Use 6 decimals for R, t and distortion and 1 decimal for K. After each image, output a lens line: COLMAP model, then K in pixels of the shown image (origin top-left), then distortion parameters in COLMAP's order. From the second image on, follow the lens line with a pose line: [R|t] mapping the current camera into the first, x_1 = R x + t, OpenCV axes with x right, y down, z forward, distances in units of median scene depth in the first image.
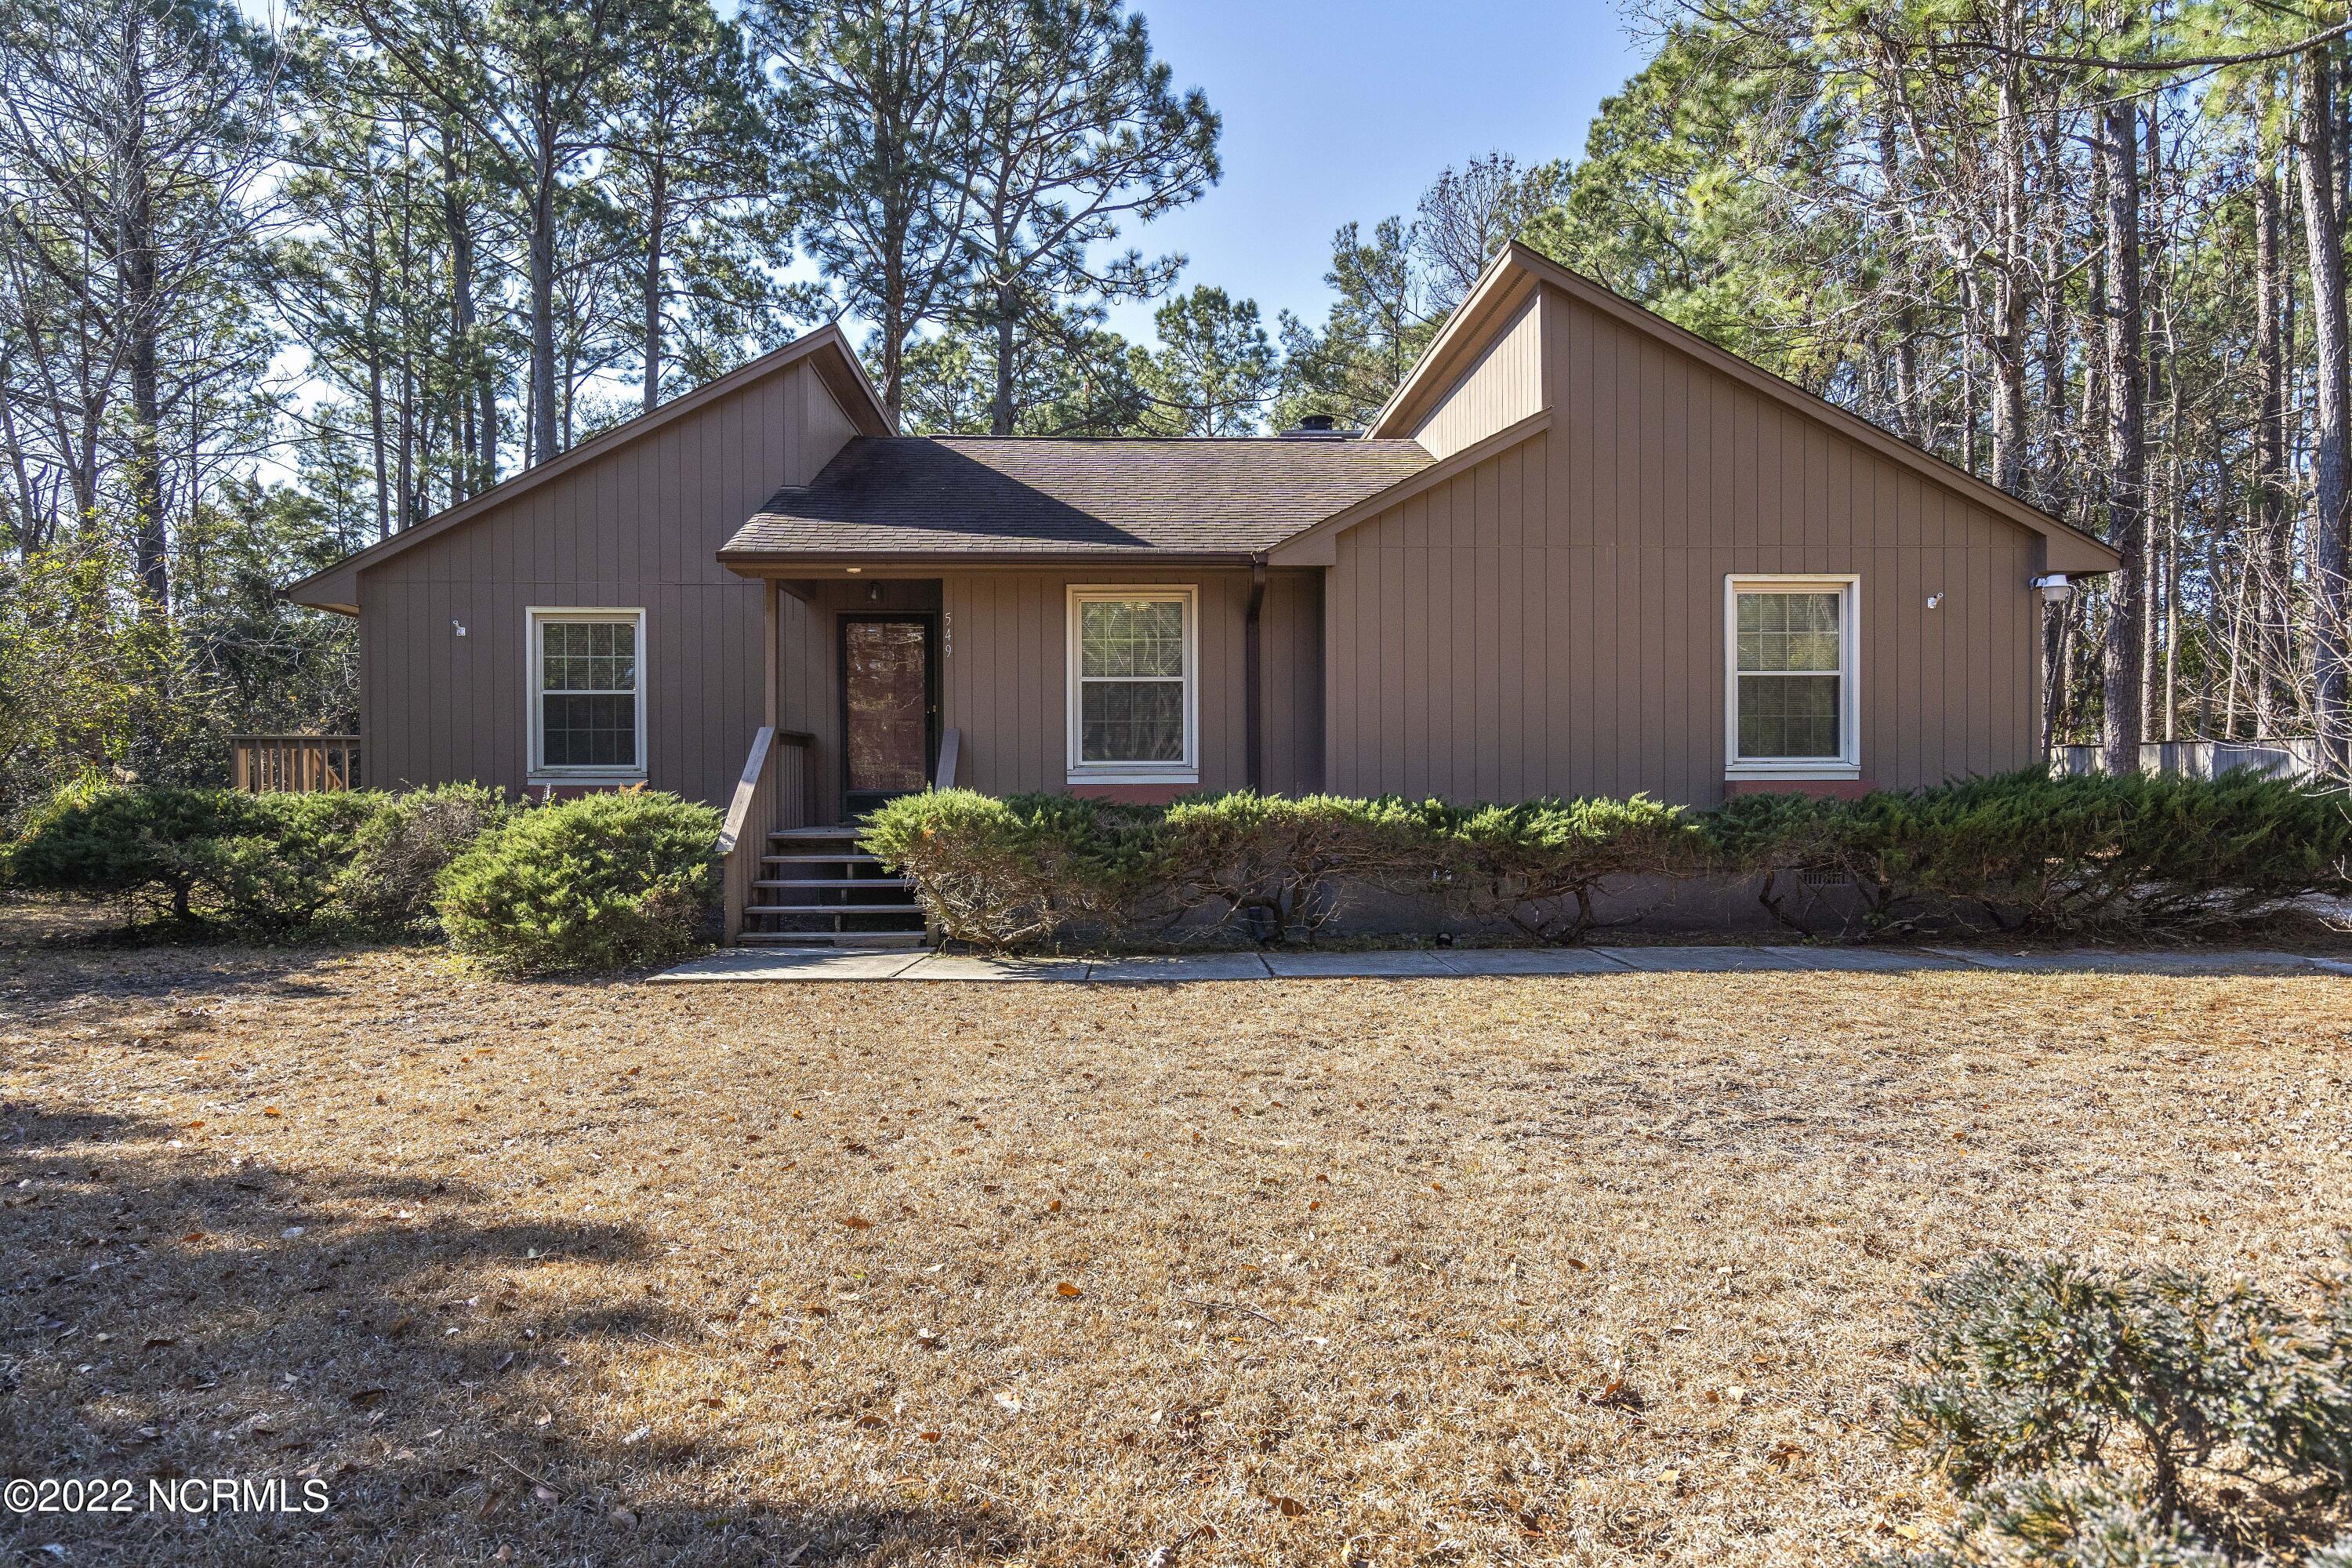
lens RADIAL K [[1473.8, 0, 1171.8], [0, 1473.8, 806.1], [0, 0, 1]] dist [0.018120, -0.003594]
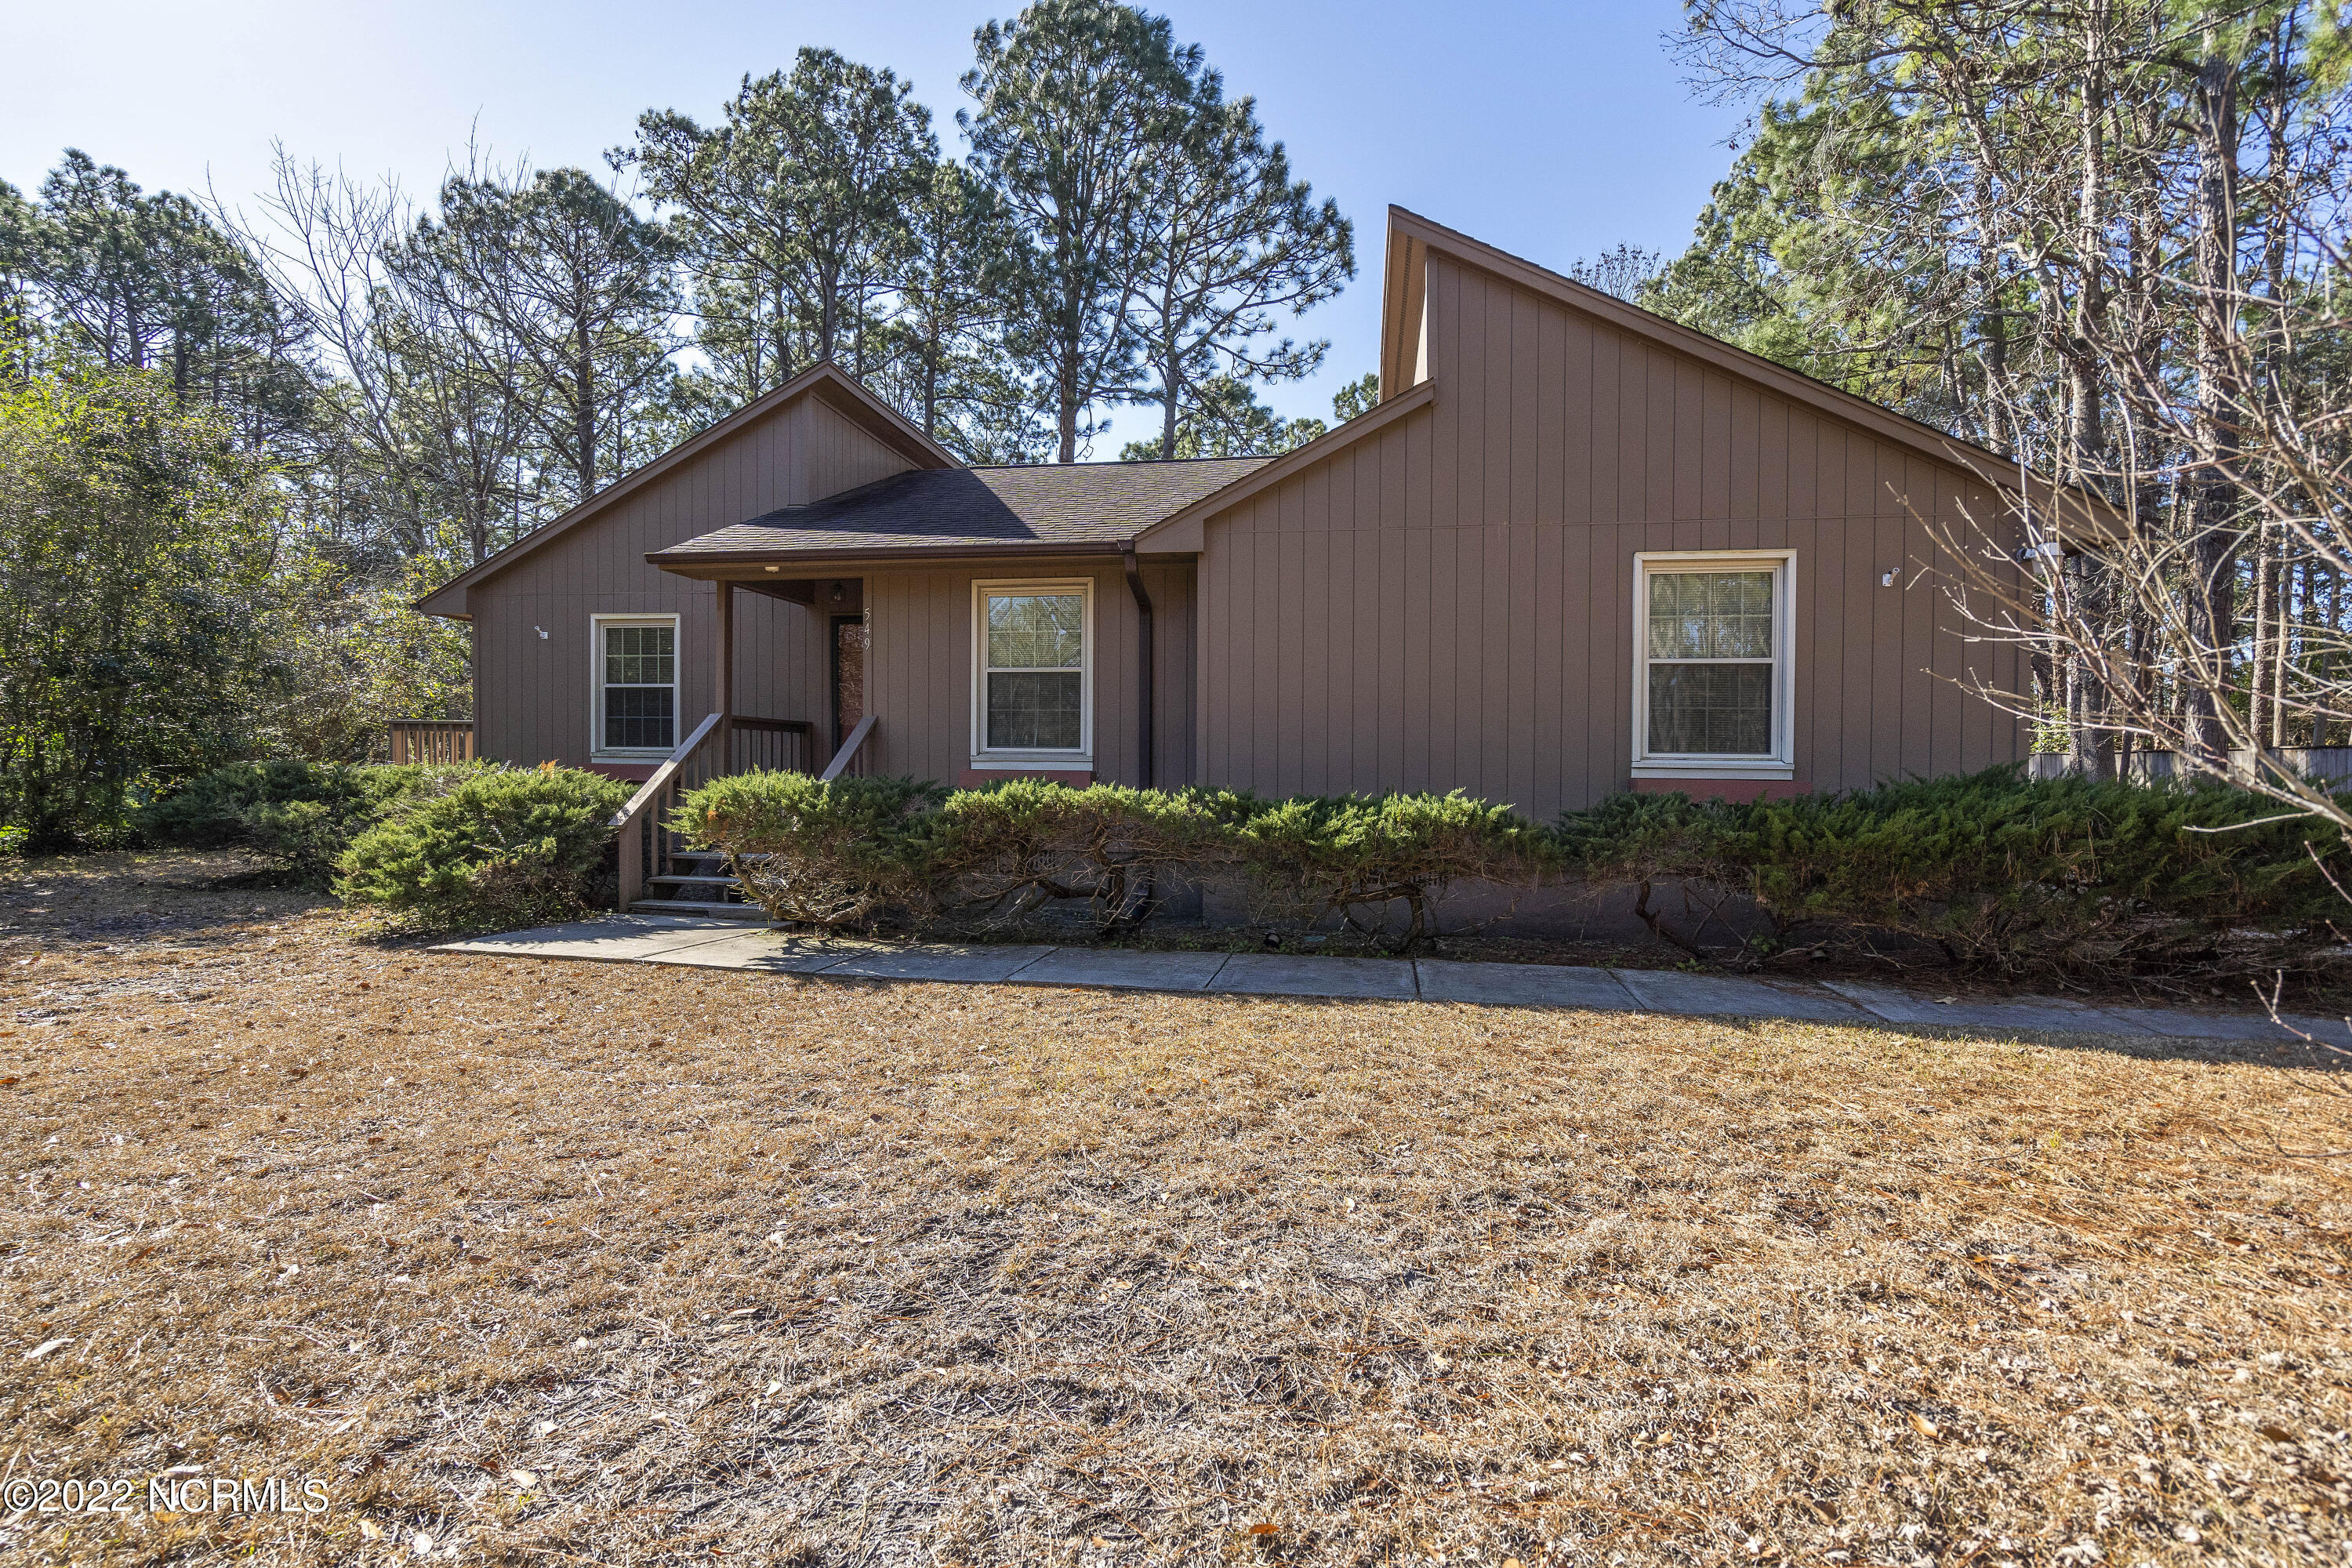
lens RADIAL K [[1087.0, 0, 1169.2], [0, 1087.0, 781.5], [0, 0, 1]] dist [0.004936, 0.002581]
pose [[0.975391, 0.019558, -0.219613, 0.237285], [-0.020906, 0.999774, -0.003815, -0.006184], [0.219489, 0.008312, 0.975580, 0.271233]]
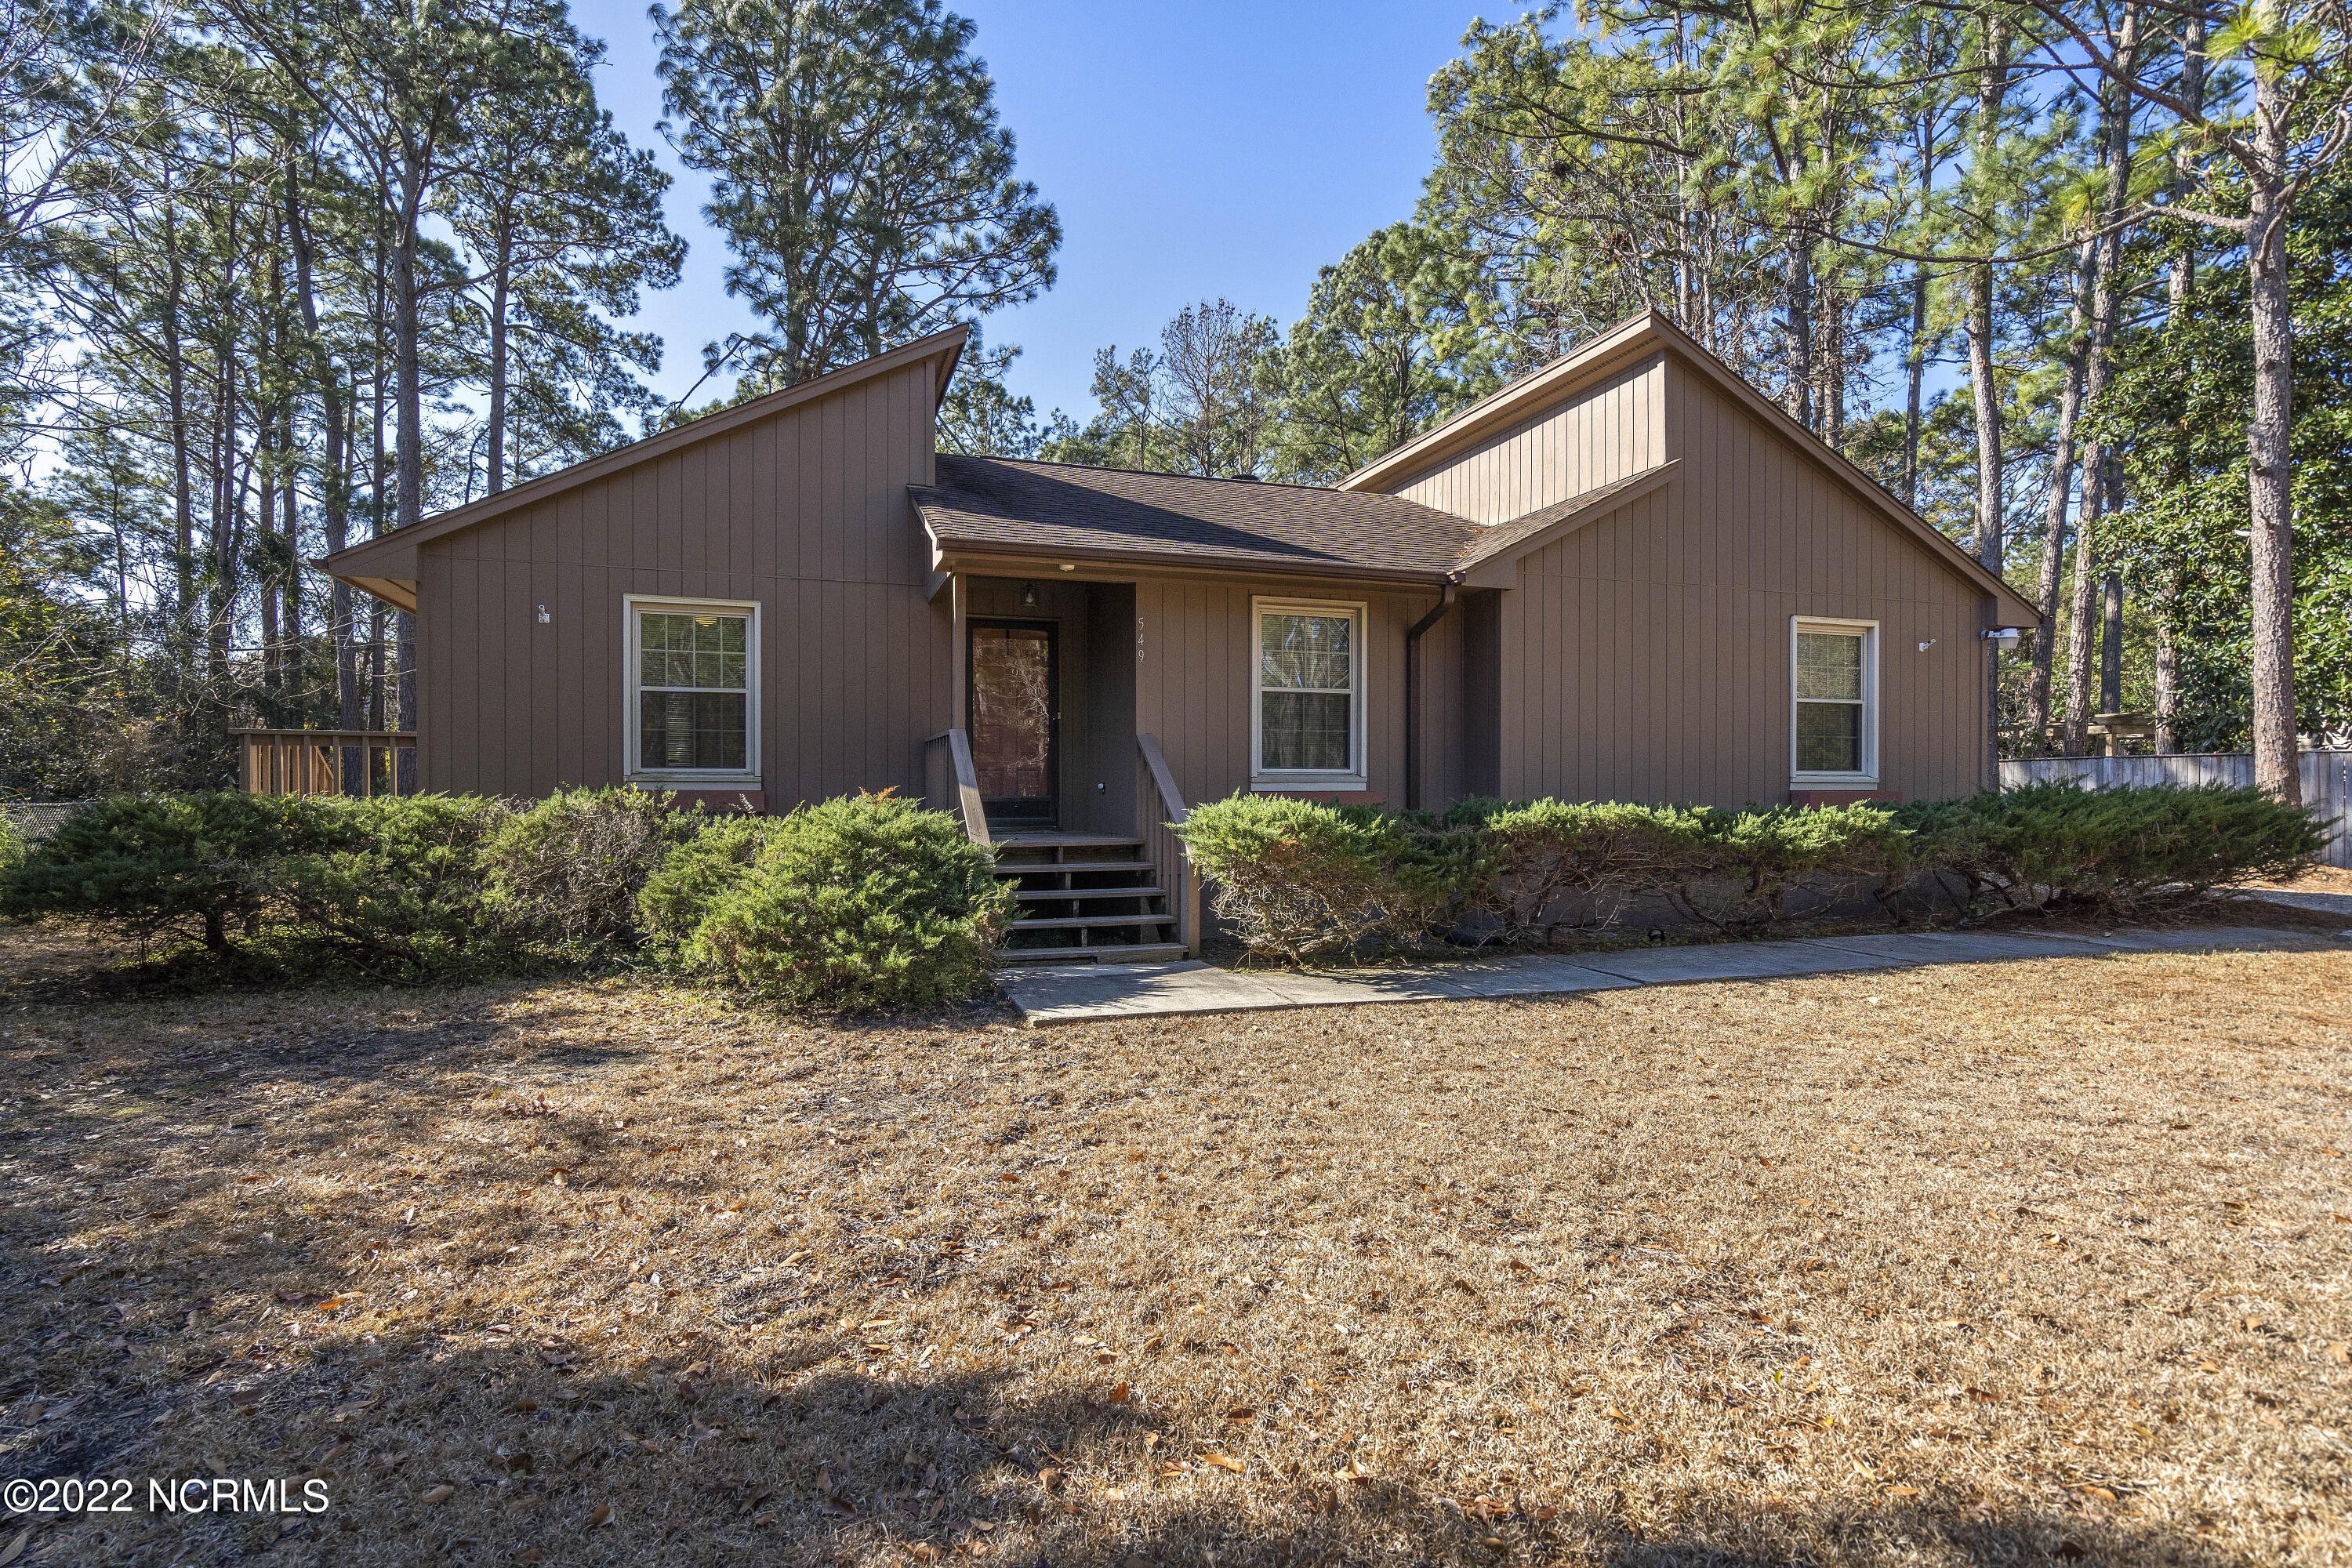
lens RADIAL K [[1138.2, 0, 1179.2], [0, 1138.2, 787.4], [0, 0, 1]] dist [0.019563, -0.003590]
pose [[0.960109, 0.005574, 0.279570, -0.336739], [0.000149, 0.999791, -0.020444, -0.001477], [-0.279626, 0.019670, 0.959908, 0.257685]]
